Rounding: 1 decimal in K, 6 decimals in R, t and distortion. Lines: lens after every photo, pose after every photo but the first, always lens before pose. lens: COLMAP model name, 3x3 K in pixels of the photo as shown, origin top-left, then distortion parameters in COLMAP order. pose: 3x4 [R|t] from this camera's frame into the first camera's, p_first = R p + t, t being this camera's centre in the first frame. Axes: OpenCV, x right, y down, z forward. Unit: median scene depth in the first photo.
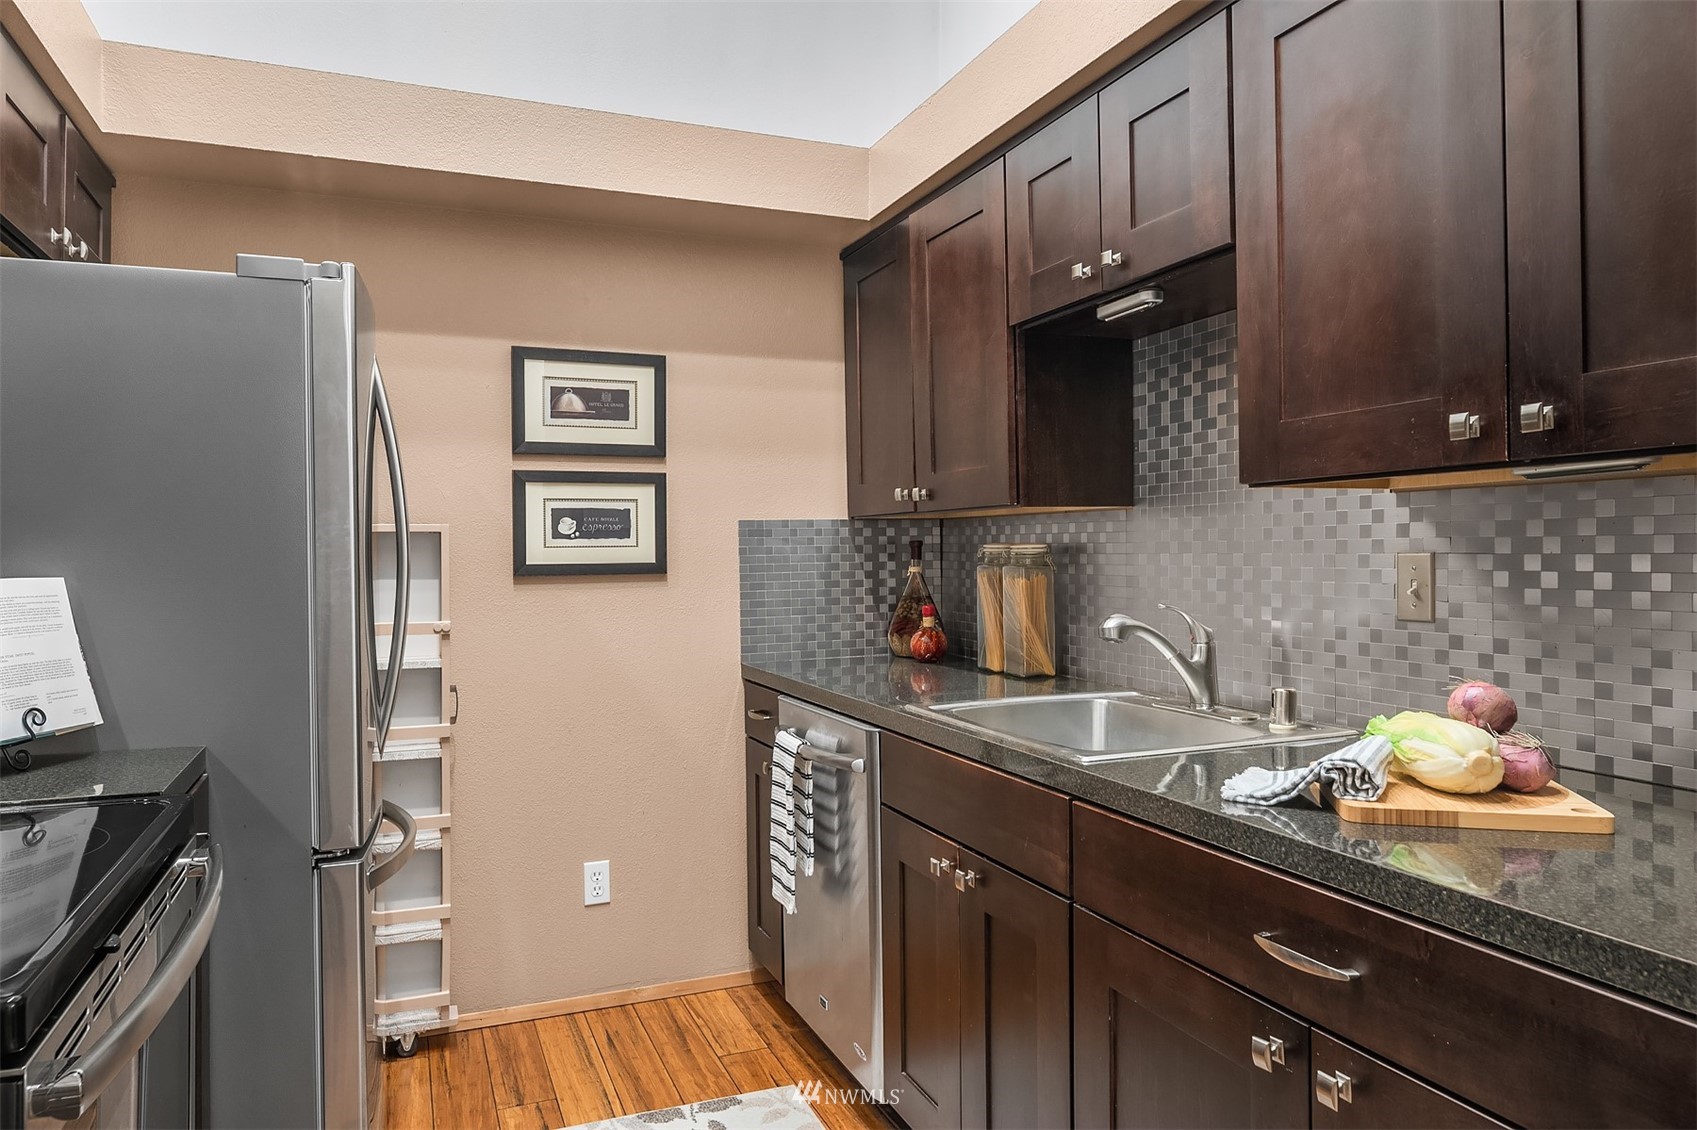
lens RADIAL K [[1102.8, 0, 846.6], [0, 1102.8, 553.8], [0, 0, 1]] dist [-0.002031, -0.002949]
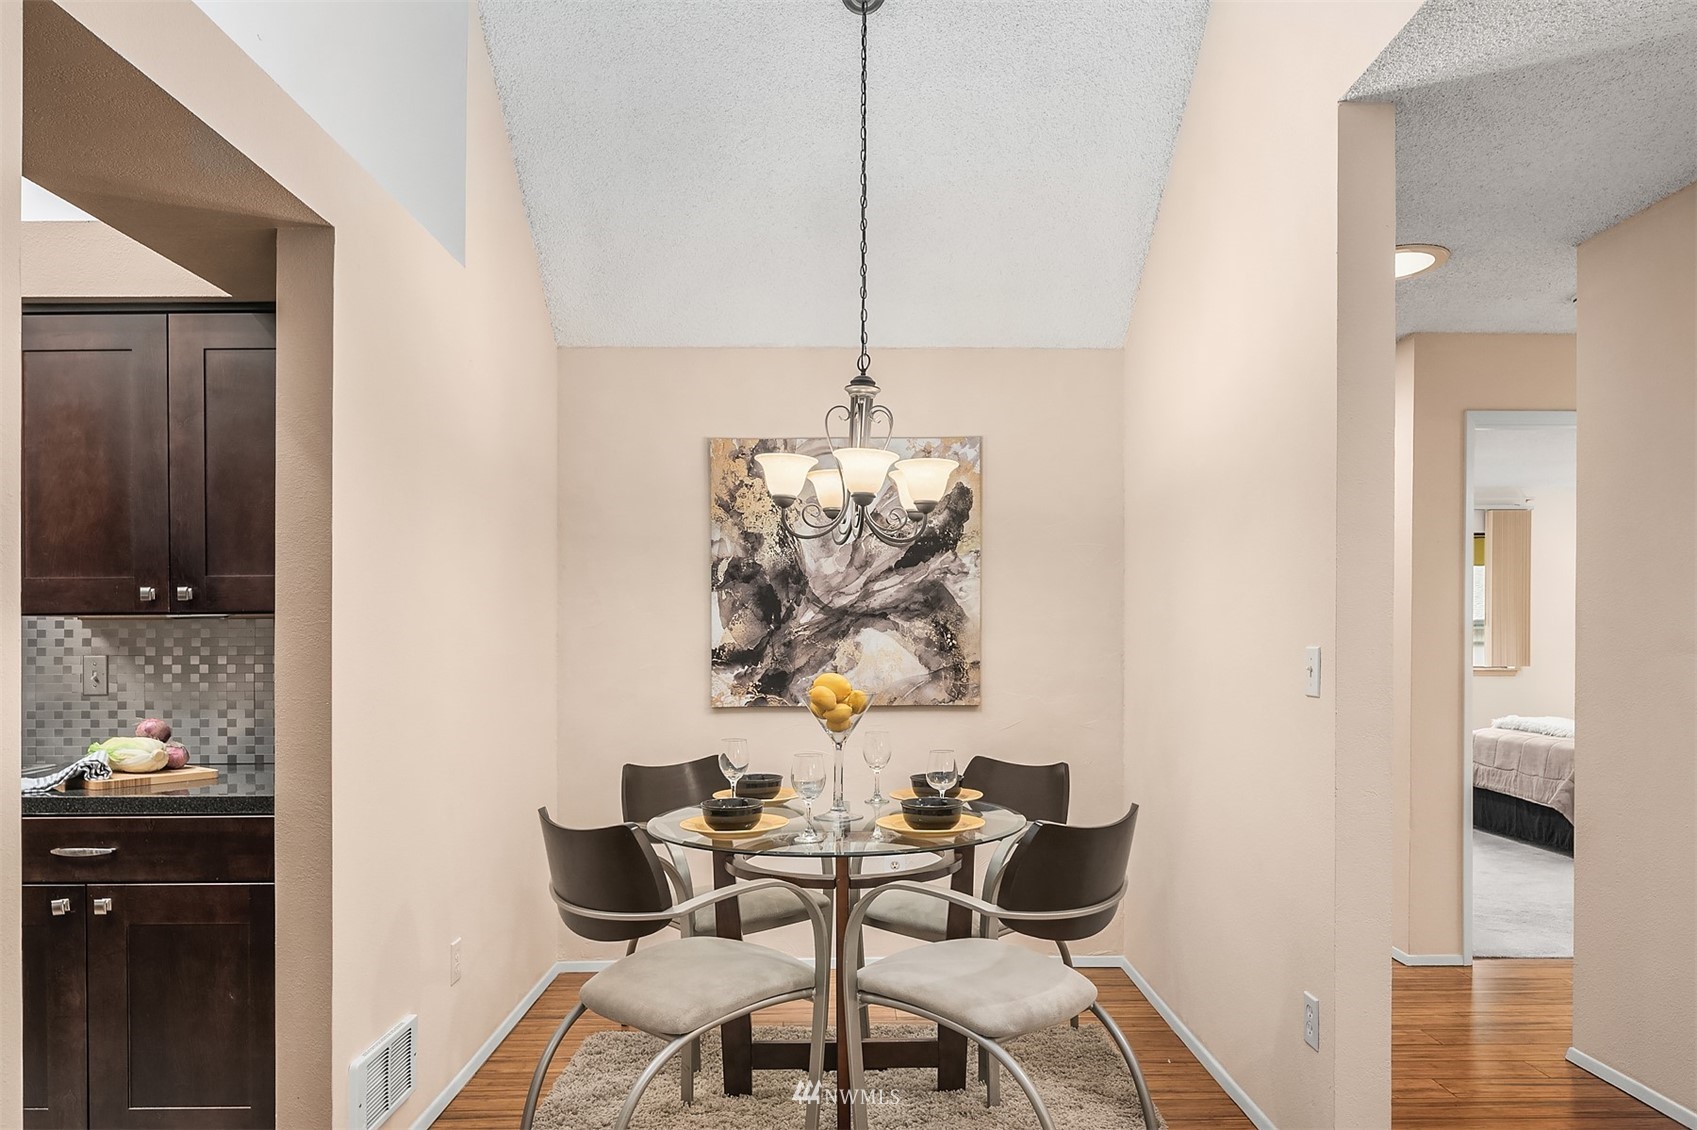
lens RADIAL K [[1093.0, 0, 841.8], [0, 1093.0, 642.4], [0, 0, 1]] dist [0.002679, -0.000026]
pose [[0.374358, 0.006662, 0.927260, -0.771706], [0.003950, 0.999954, -0.008779, -0.002033], [-0.927276, 0.006949, 0.374315, -0.877741]]
